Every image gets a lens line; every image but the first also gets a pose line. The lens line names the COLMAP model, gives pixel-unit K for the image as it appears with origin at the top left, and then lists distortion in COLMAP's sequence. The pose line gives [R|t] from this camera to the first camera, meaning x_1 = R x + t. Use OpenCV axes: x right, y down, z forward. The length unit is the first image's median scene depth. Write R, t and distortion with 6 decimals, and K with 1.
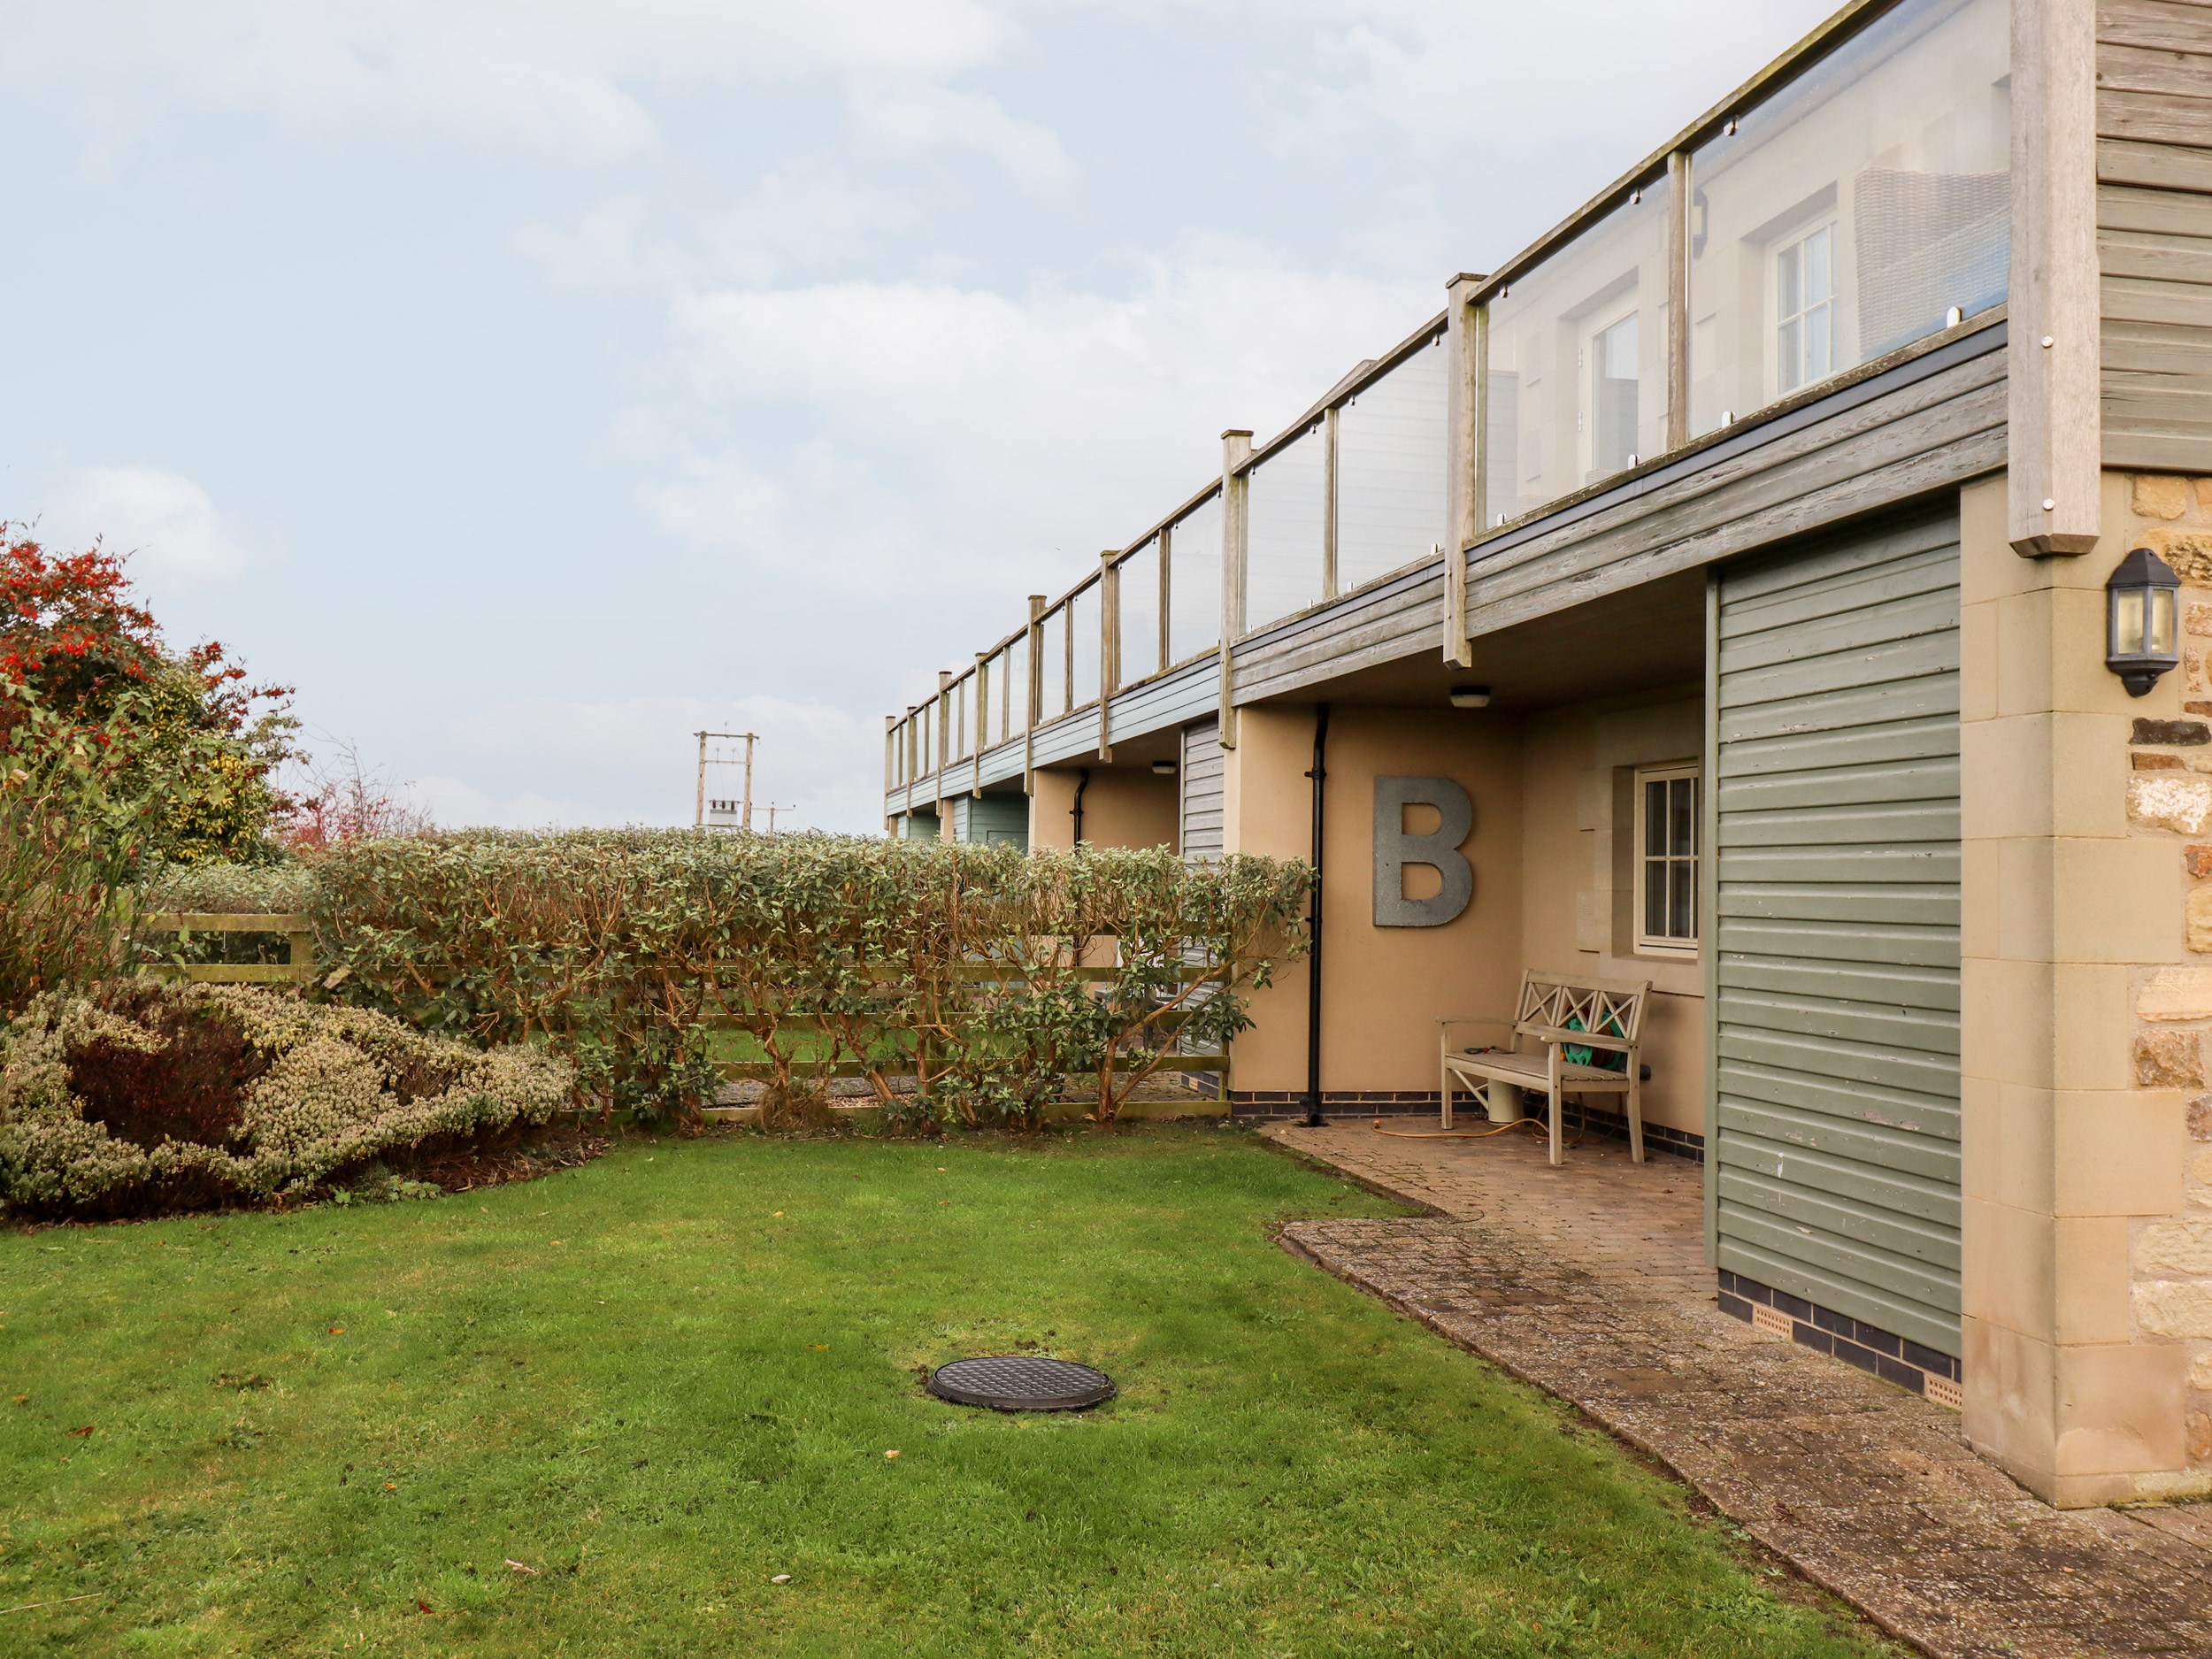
lens RADIAL K [[1970.0, 0, 1106.0], [0, 1970.0, 829.5], [0, 0, 1]] dist [0.005220, -0.011953]
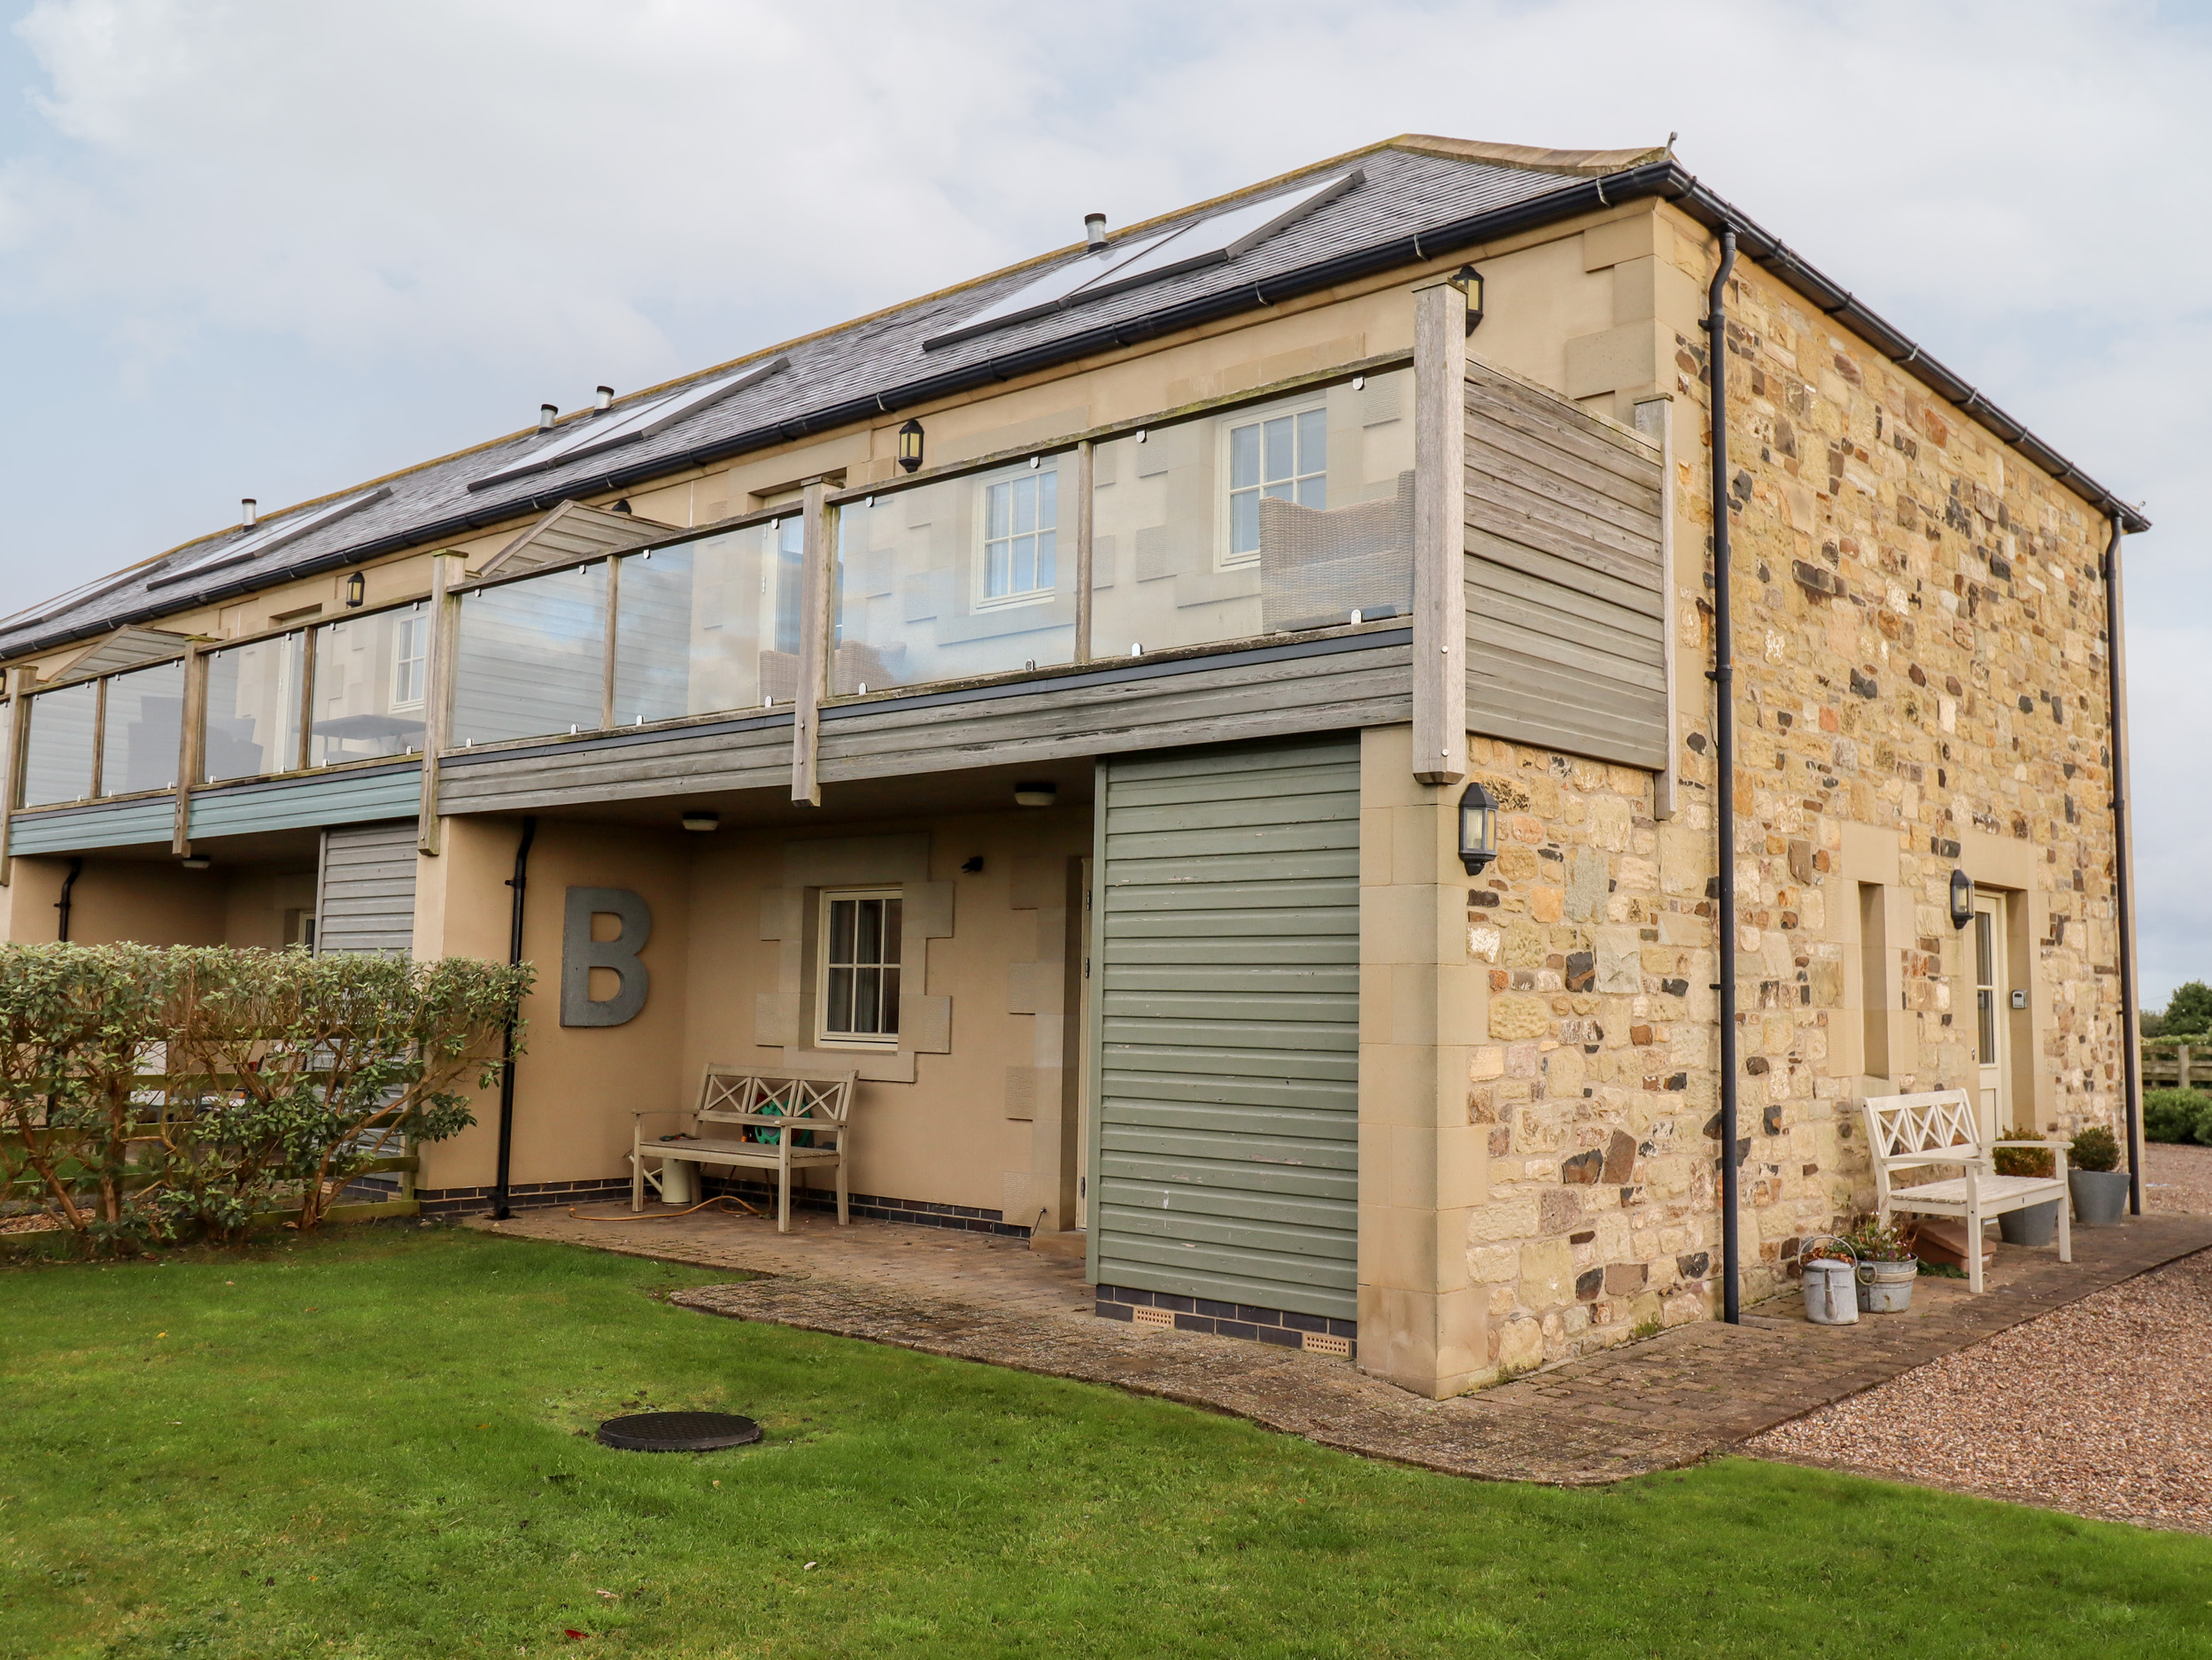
lens RADIAL K [[1969.8, 0, 1106.0], [0, 1969.8, 830.0], [0, 0, 1]] dist [0.005220, -0.011953]
pose [[0.798074, 0.047604, 0.600677, -0.486951], [-0.018952, 0.998364, -0.053941, -0.009600], [-0.602262, 0.031665, 0.797670, -0.063440]]
